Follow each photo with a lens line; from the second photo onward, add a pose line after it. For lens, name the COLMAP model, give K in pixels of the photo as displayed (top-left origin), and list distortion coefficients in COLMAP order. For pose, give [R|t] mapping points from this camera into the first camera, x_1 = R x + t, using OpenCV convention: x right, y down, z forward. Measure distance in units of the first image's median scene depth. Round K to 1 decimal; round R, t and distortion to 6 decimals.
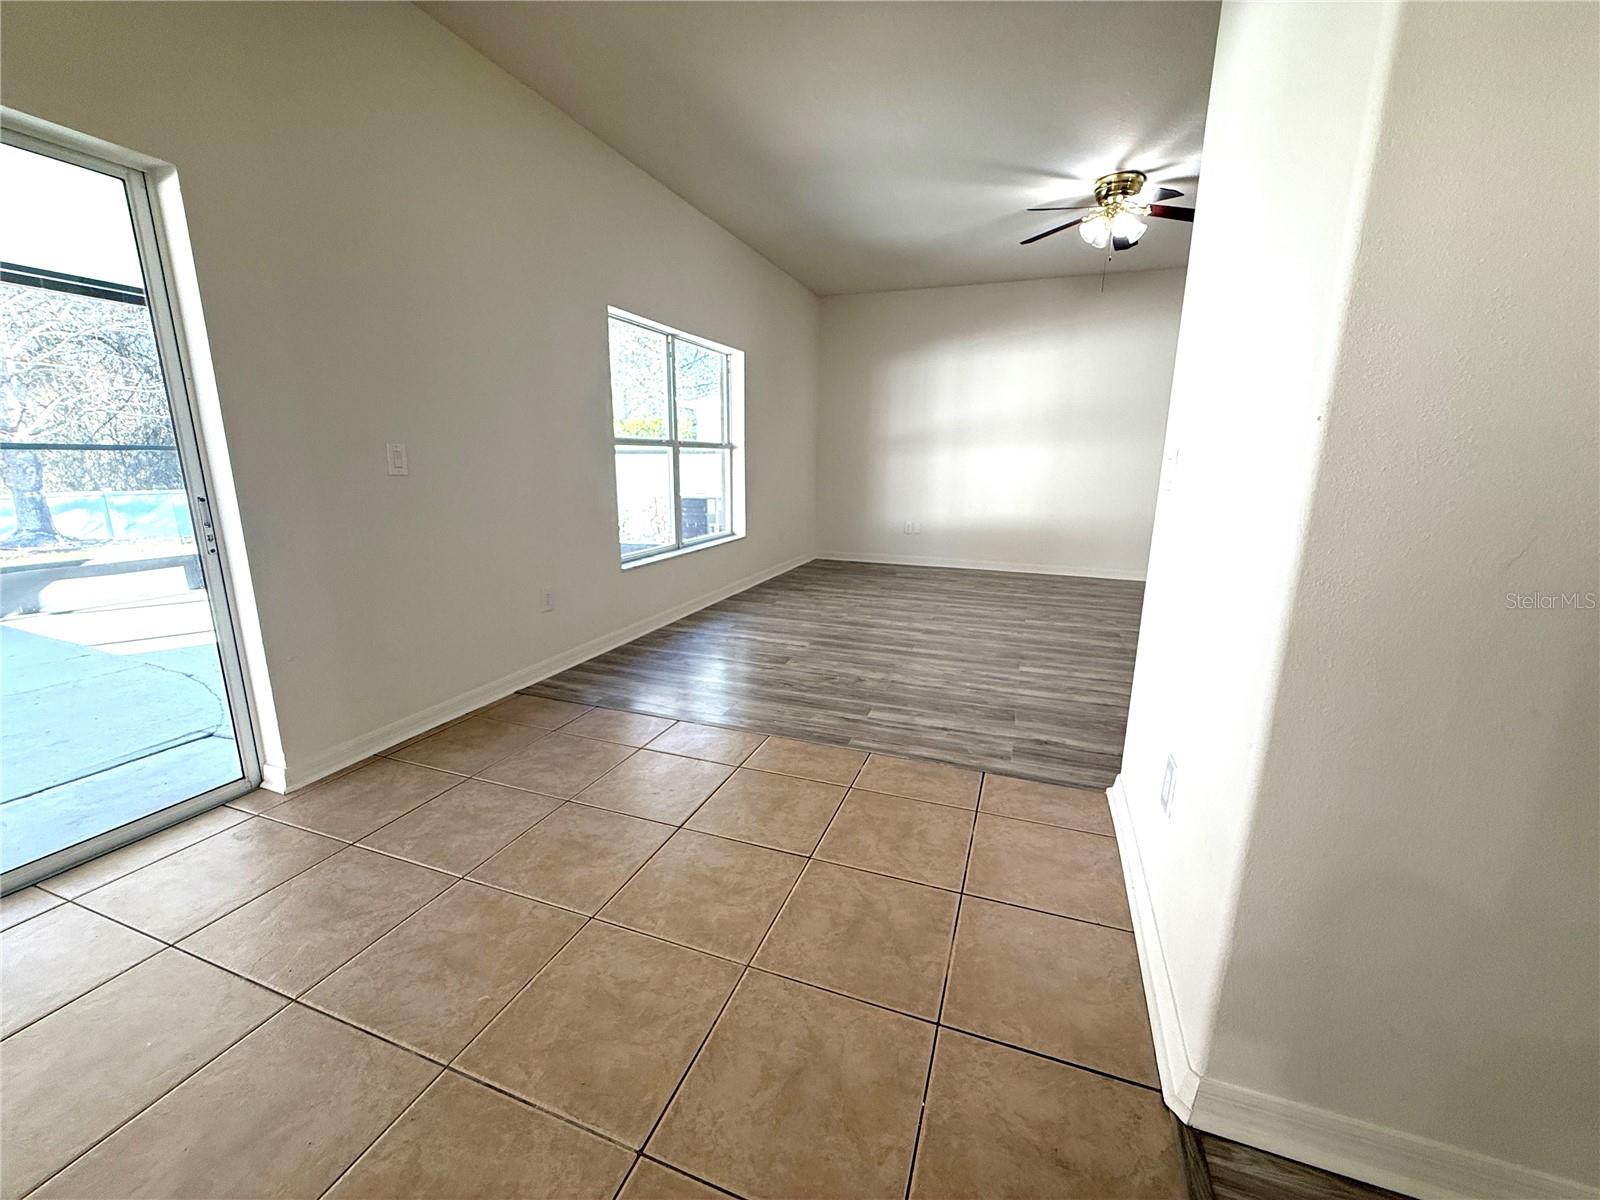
lens RADIAL K [[640.7, 0, 803.3], [0, 640.7, 594.3], [0, 0, 1]] dist [0.000381, -0.000108]
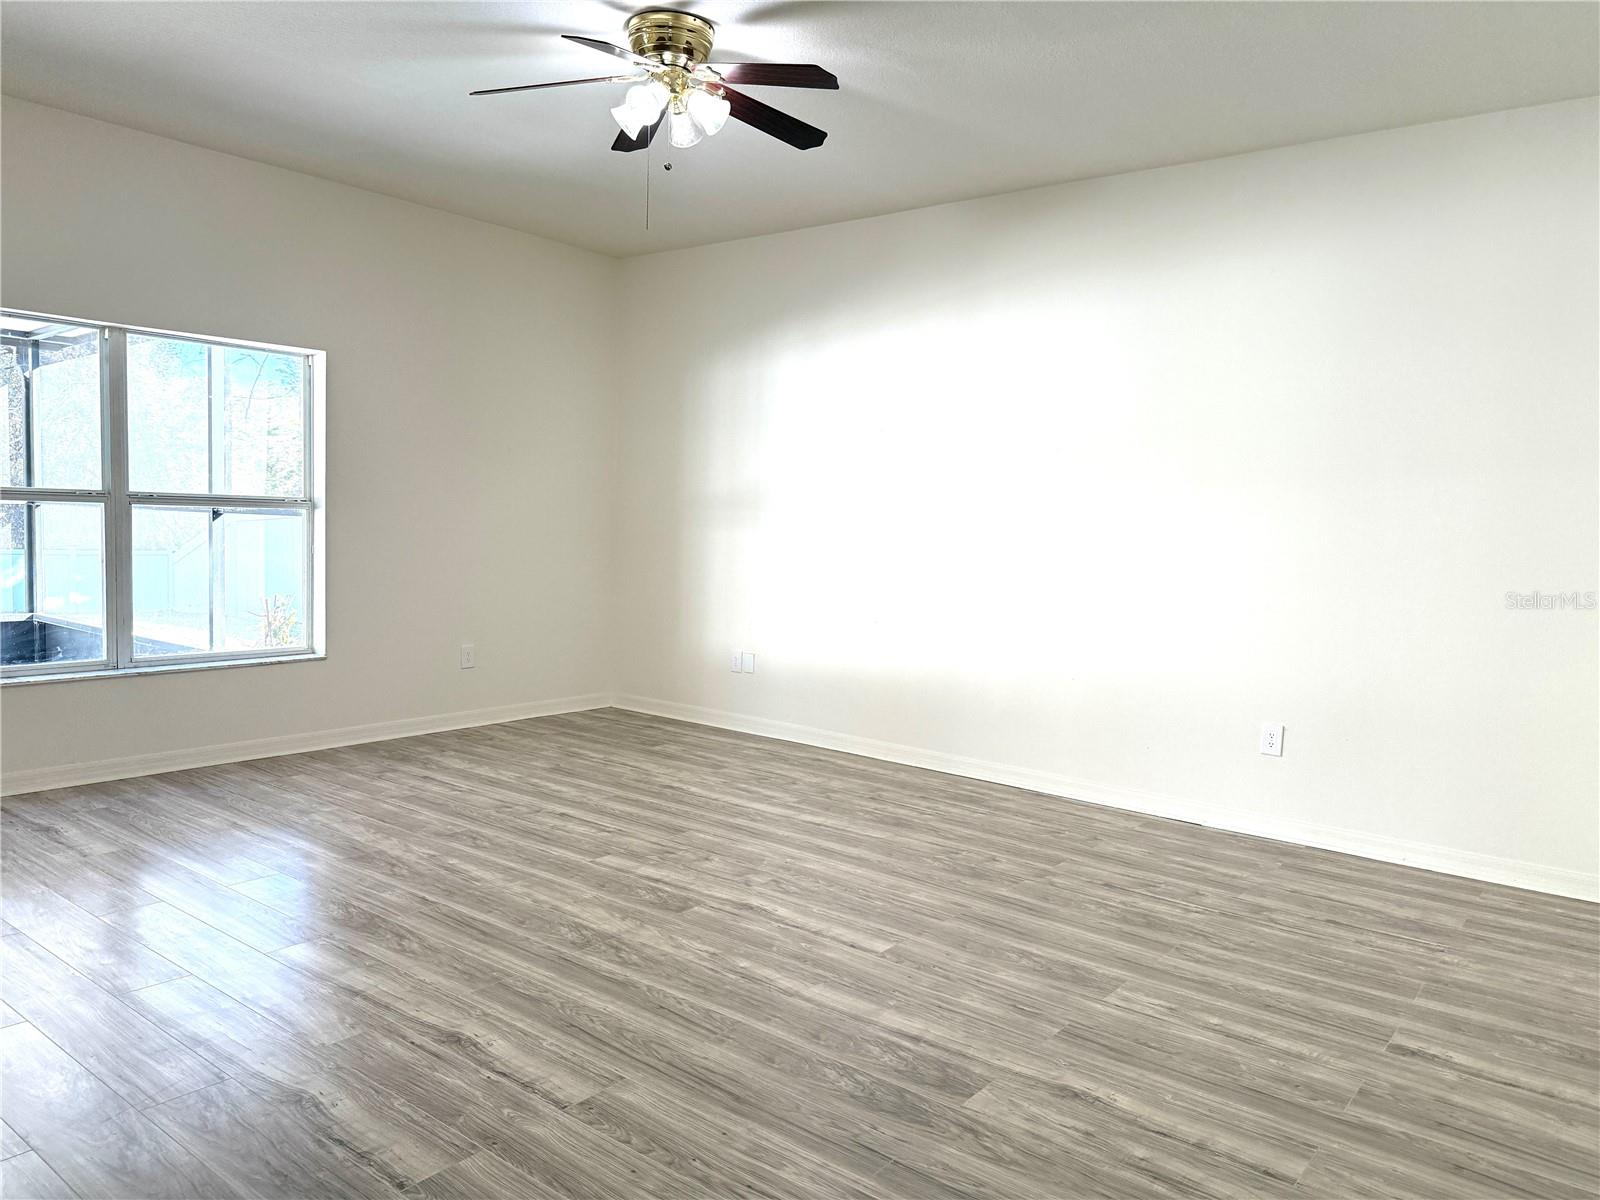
lens RADIAL K [[1113.2, 0, 793.7], [0, 1113.2, 620.6], [0, 0, 1]] dist [0.025525, -0.023088]
pose [[0.956396, 0.051287, -0.287535, 0.800022], [-0.086492, 0.990039, -0.111097, -0.061266], [0.278973, 0.131122, 0.951305, 0.221532]]
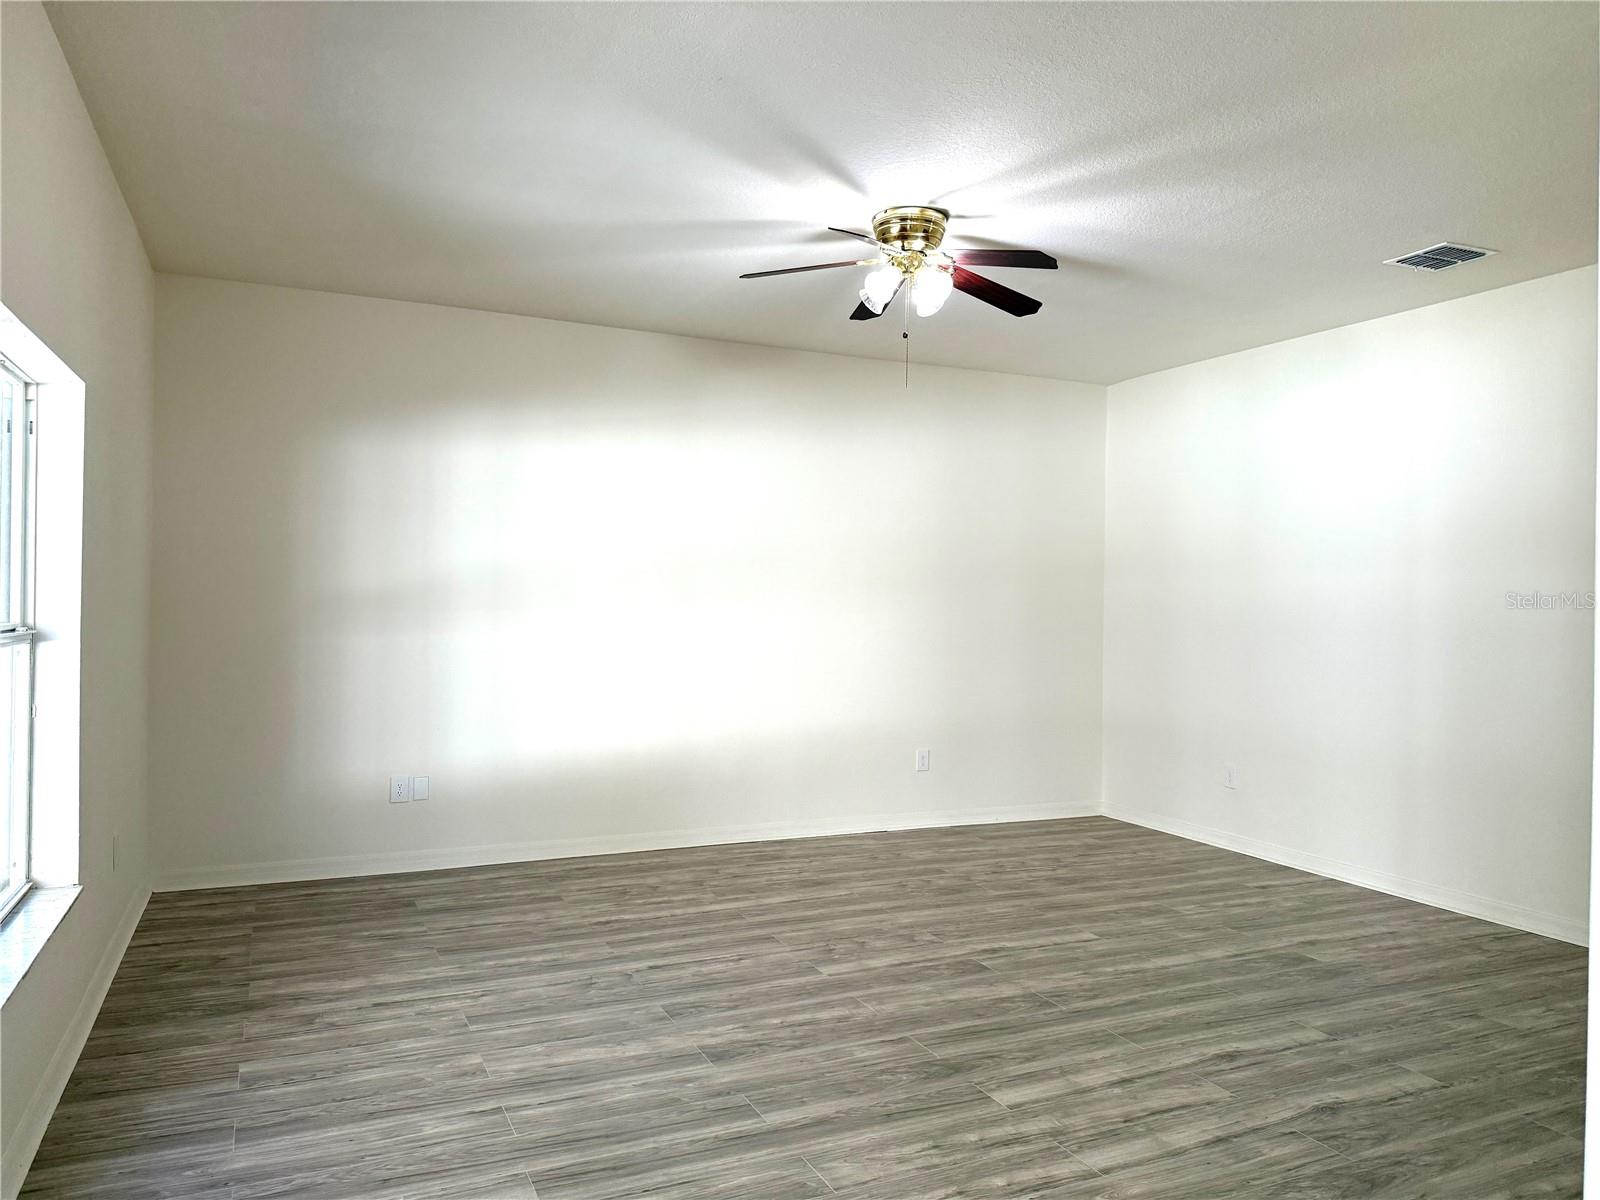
lens RADIAL K [[1113.2, 0, 786.2], [0, 1113.2, 602.5], [0, 0, 1]] dist [0.025525, -0.023088]
pose [[0.704230, 0.000110, 0.709972, -0.330100], [0.139593, 0.980459, -0.138616, -0.138908], [-0.696113, 0.196724, 0.690453, 0.381617]]
